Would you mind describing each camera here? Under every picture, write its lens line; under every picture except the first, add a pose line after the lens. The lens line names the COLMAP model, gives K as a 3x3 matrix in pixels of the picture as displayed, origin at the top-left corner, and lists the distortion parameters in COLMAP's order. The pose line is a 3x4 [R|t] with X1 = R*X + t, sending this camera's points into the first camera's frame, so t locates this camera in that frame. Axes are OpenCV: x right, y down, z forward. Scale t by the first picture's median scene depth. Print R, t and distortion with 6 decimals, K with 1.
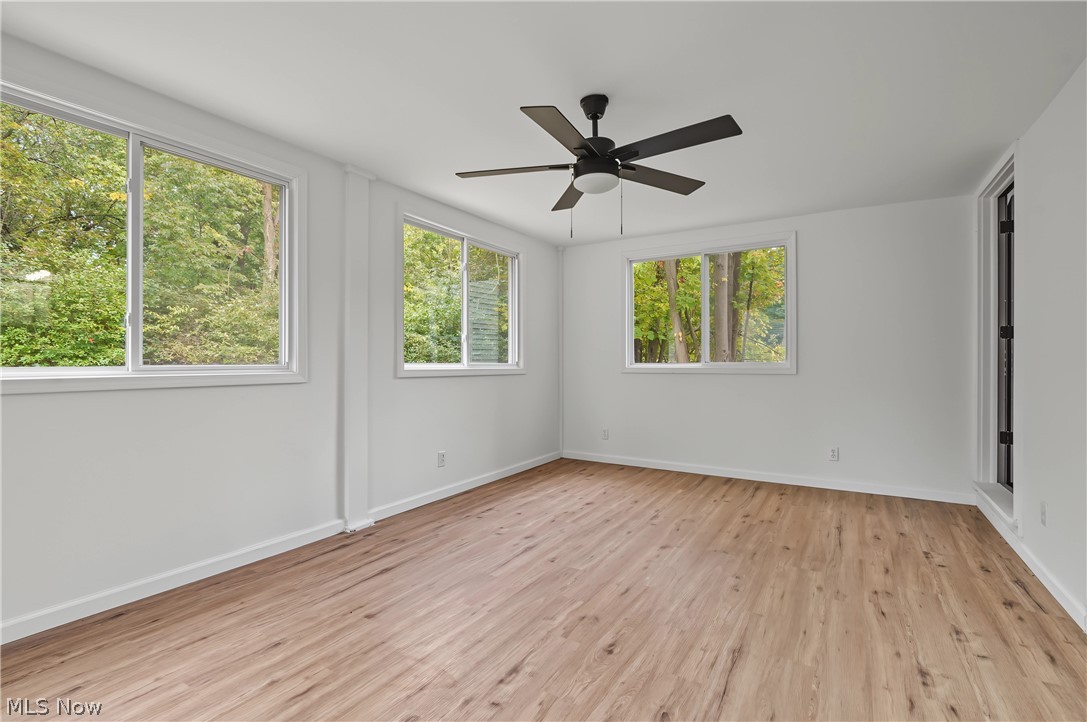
lens RADIAL K [[499.4, 0, 547.0], [0, 499.4, 361.1], [0, 0, 1]] dist [-0.004014, 0.001909]
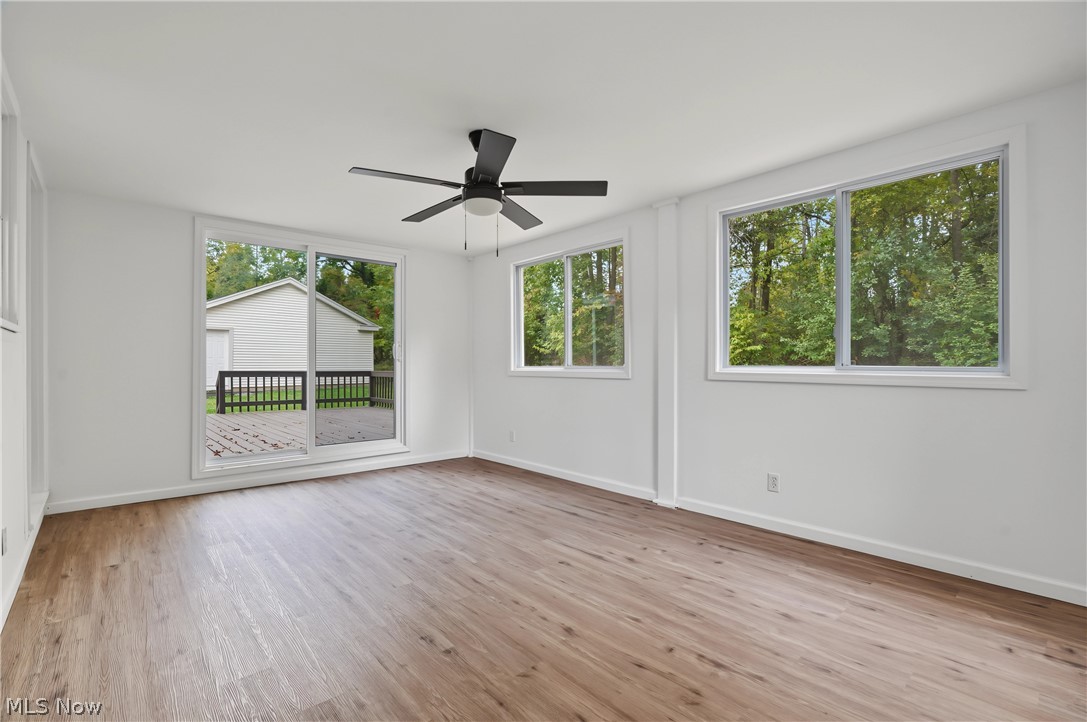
lens RADIAL K [[499.4, 0, 543.0], [0, 499.4, 361.4], [0, 0, 1]] dist [-0.004014, 0.001909]
pose [[-0.297984, -0.005629, -0.954554, 0.863374], [0.002684, 0.999974, -0.006734, 0.001991], [0.954567, -0.004568, -0.297961, 1.112168]]
